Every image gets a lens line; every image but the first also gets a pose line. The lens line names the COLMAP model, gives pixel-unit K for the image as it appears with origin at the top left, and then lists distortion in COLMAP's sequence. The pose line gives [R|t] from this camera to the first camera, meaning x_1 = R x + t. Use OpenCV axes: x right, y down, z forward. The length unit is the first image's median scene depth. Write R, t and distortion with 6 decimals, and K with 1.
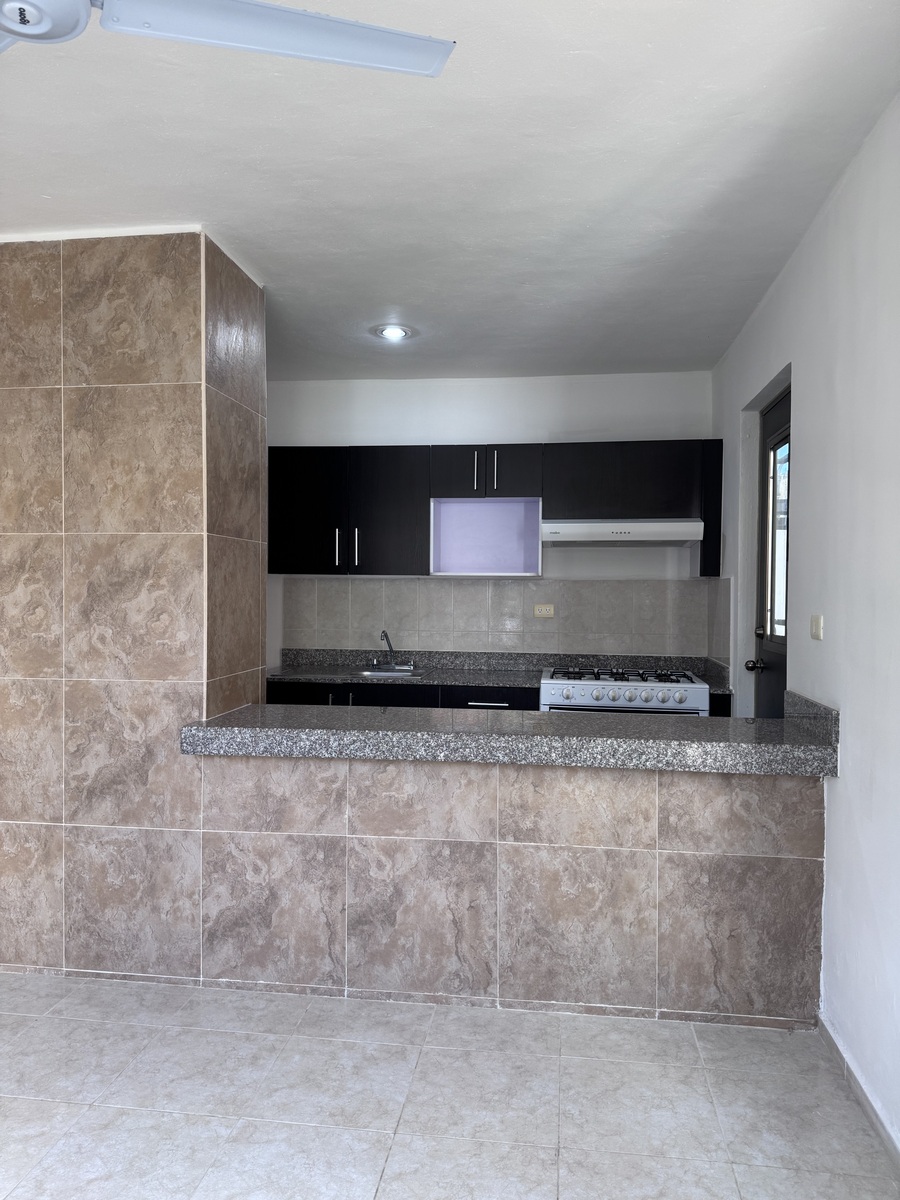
lens RADIAL K [[860.8, 0, 445.0], [0, 860.8, 595.5], [0, 0, 1]] dist [0.037799, -0.040043]
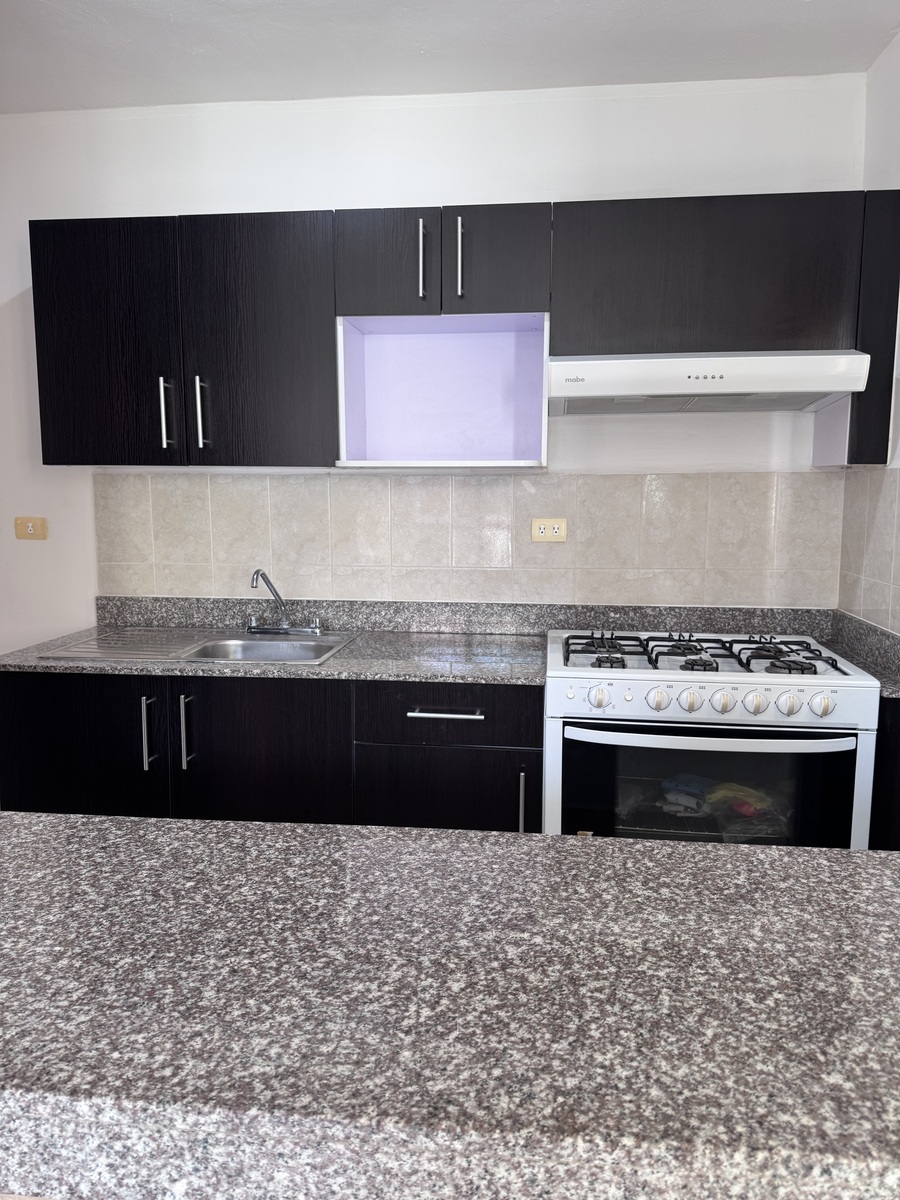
lens RADIAL K [[860.8, 0, 454.0], [0, 860.8, 610.3], [0, 0, 1]] dist [0.037799, -0.040043]
pose [[0.999701, -0.009698, 0.022465, 0.039533], [0.006665, 0.991318, 0.131316, -0.004452], [-0.023544, -0.131127, 0.991086, 0.440030]]
